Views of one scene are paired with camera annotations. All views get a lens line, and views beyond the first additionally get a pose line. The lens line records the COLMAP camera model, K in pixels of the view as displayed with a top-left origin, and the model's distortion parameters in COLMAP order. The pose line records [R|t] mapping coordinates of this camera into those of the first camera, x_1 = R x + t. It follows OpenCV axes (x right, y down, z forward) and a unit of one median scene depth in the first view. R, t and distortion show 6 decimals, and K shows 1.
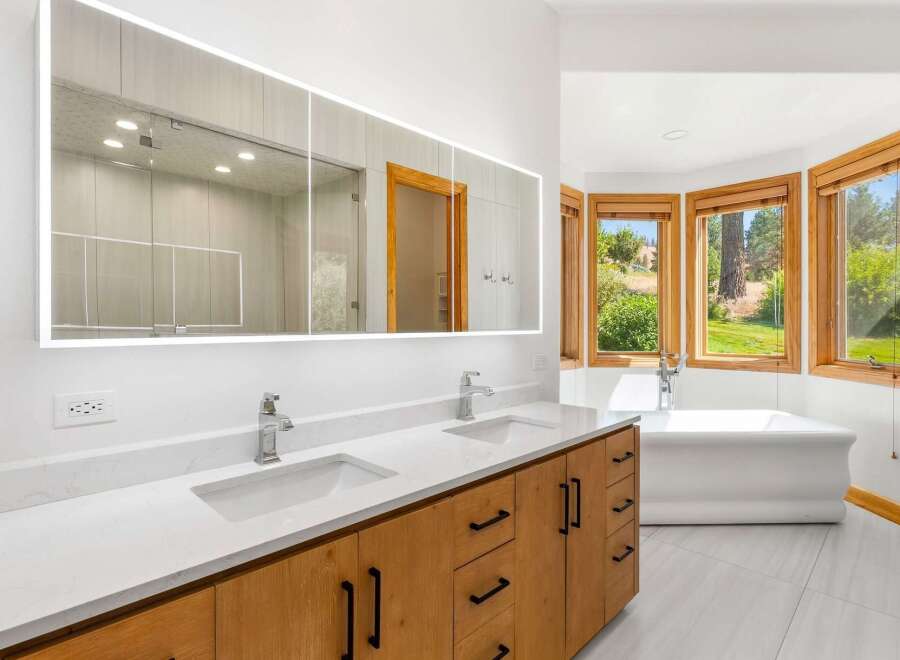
lens RADIAL K [[458.8, 0, 450.4], [0, 458.8, 325.7], [0, 0, 1]] dist [-0.011915, 0.003944]
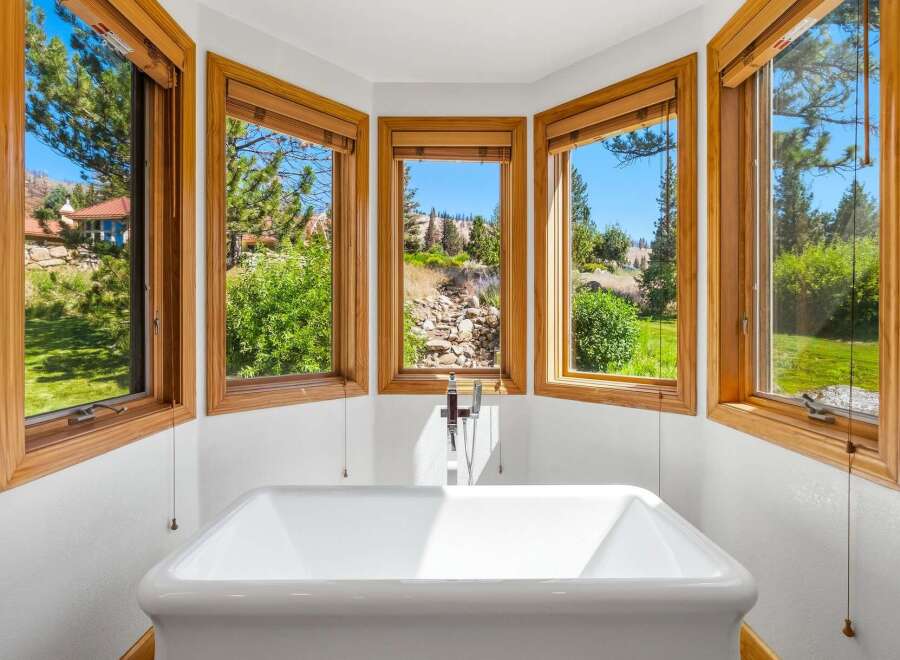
lens RADIAL K [[458.8, 0, 442.6], [0, 458.8, 326.2], [0, 0, 1]] dist [-0.011915, 0.003944]
pose [[0.999993, 0.002064, -0.003270, 0.469817], [-0.002062, 0.999998, 0.000699, -0.003253], [0.003272, -0.000692, 0.999994, 0.451323]]
